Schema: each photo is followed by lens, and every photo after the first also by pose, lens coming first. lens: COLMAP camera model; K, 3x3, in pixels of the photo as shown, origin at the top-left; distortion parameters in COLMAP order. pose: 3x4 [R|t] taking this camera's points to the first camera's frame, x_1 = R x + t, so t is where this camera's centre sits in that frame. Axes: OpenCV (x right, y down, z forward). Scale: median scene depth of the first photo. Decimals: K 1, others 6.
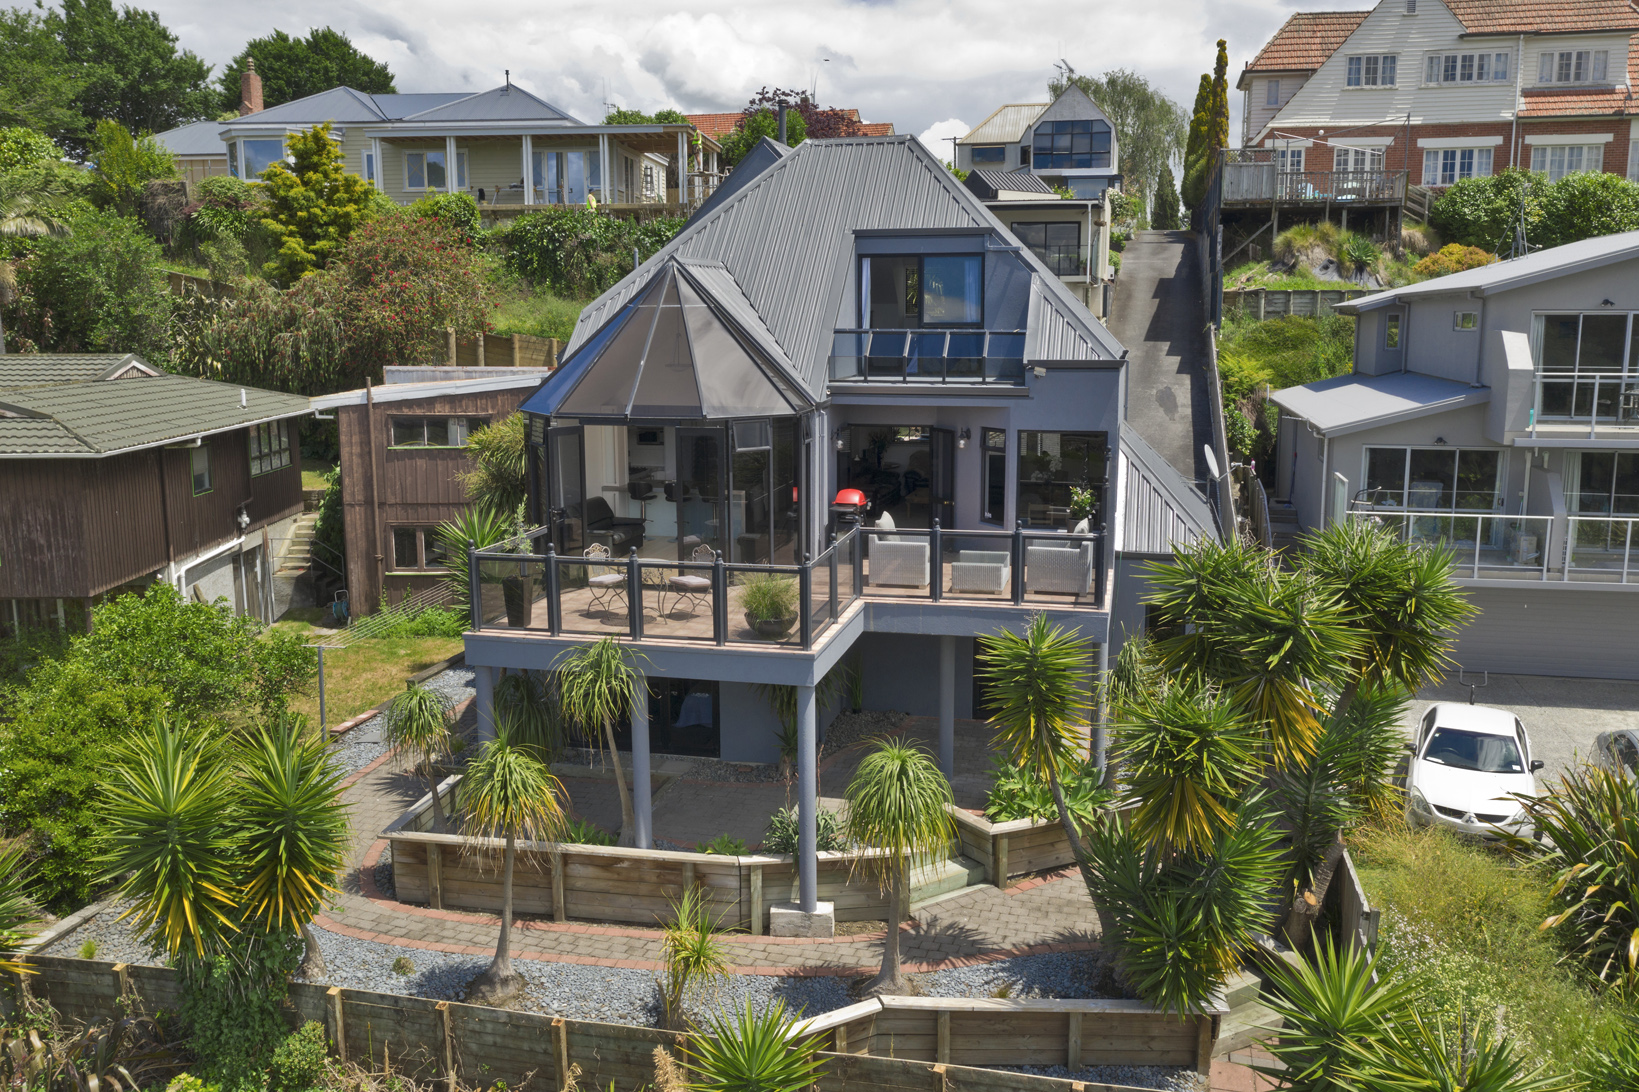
lens RADIAL K [[1344.7, 0, 819.5], [0, 1344.7, 546.0], [0, 0, 1]] dist [0.000030, 0.001553]
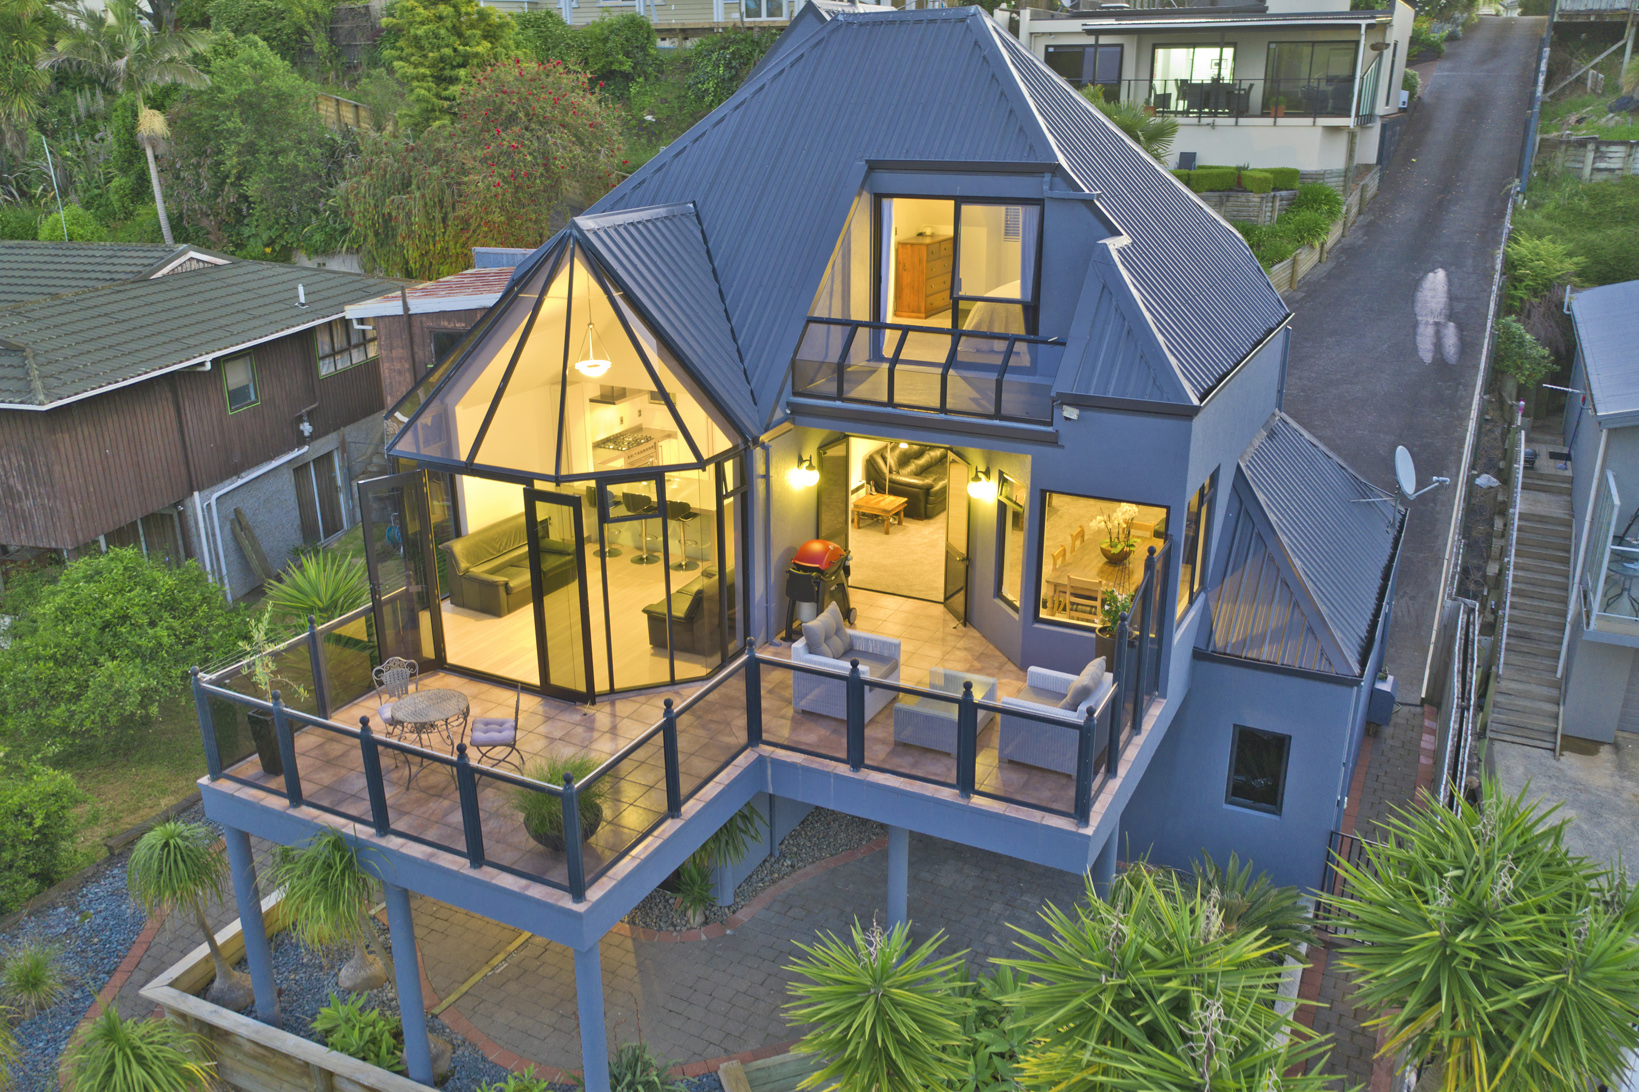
lens RADIAL K [[1286.3, 0, 812.2], [0, 1286.3, 546.0], [0, 0, 1]] dist [-0.003271, 0.006520]
pose [[0.969254, 0.078844, -0.233089, 0.096841], [-0.035980, 0.982506, 0.182721, -0.088901], [0.243418, -0.168717, 0.955135, 0.173202]]
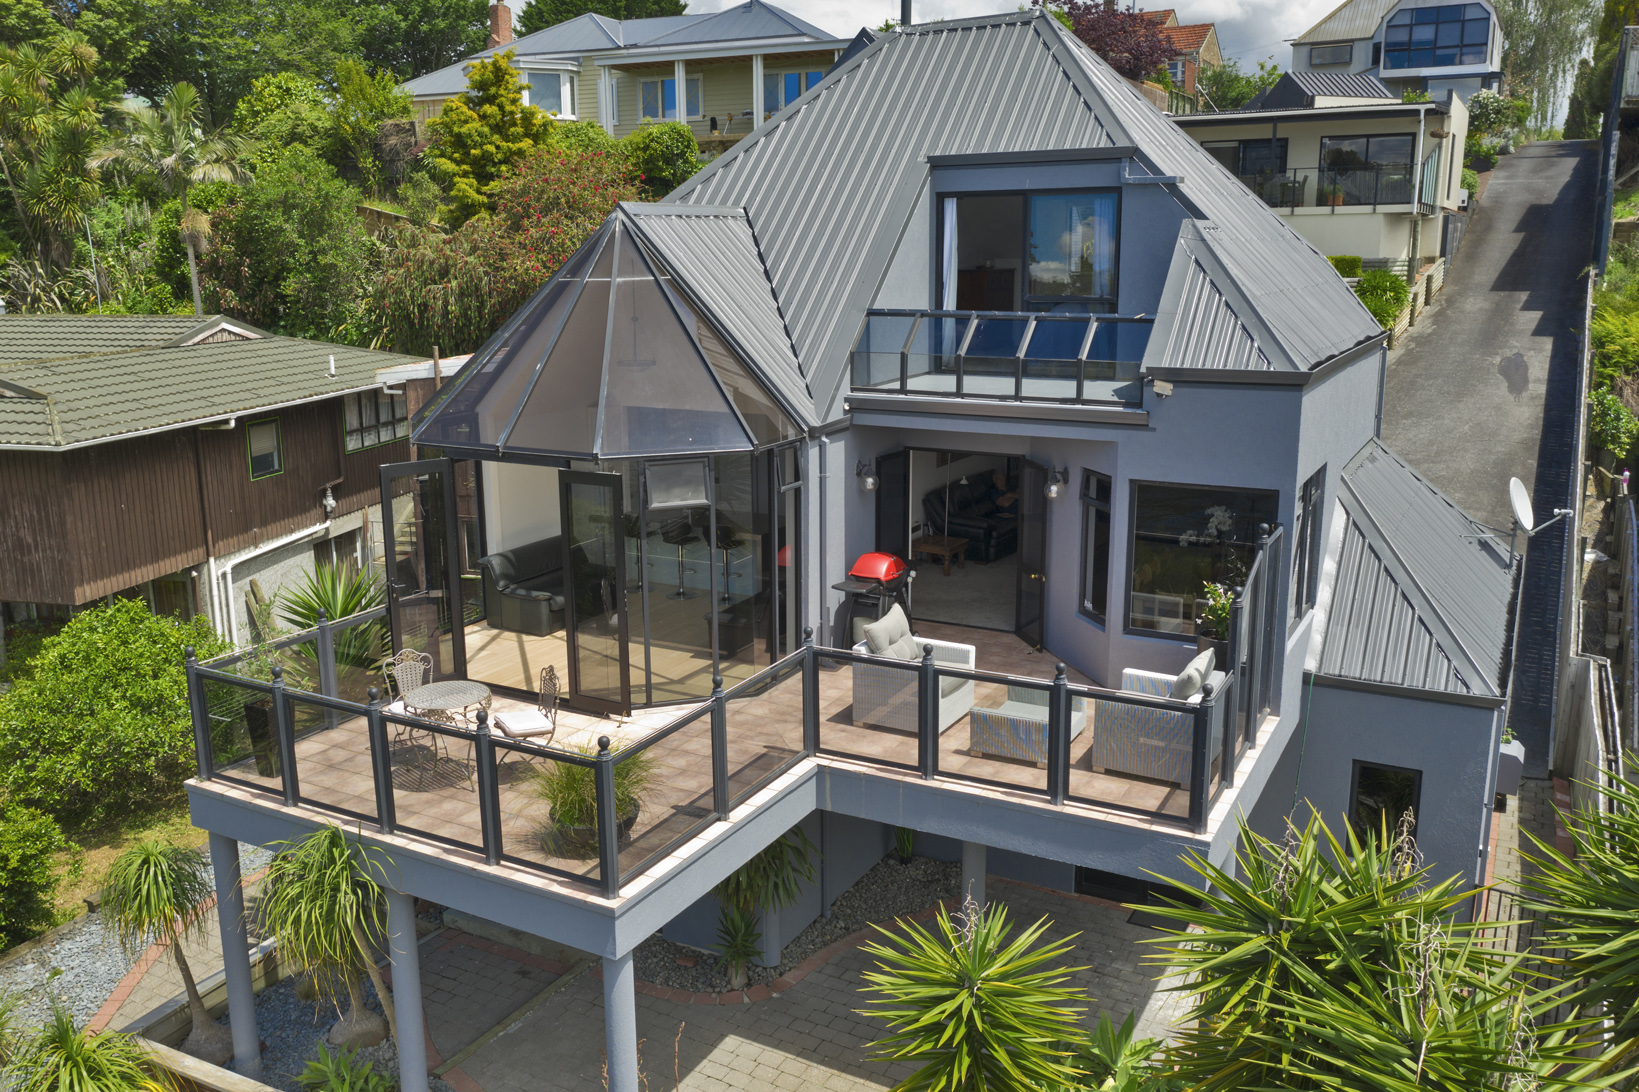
lens RADIAL K [[1318.4, 0, 791.5], [0, 1318.4, 538.7], [0, 0, 1]] dist [-0.004702, 0.004729]
pose [[0.959175, 0.053131, -0.277779, 0.085703], [-0.038592, 0.997596, 0.057552, -0.044860], [0.280169, -0.044482, 0.958919, 0.191656]]
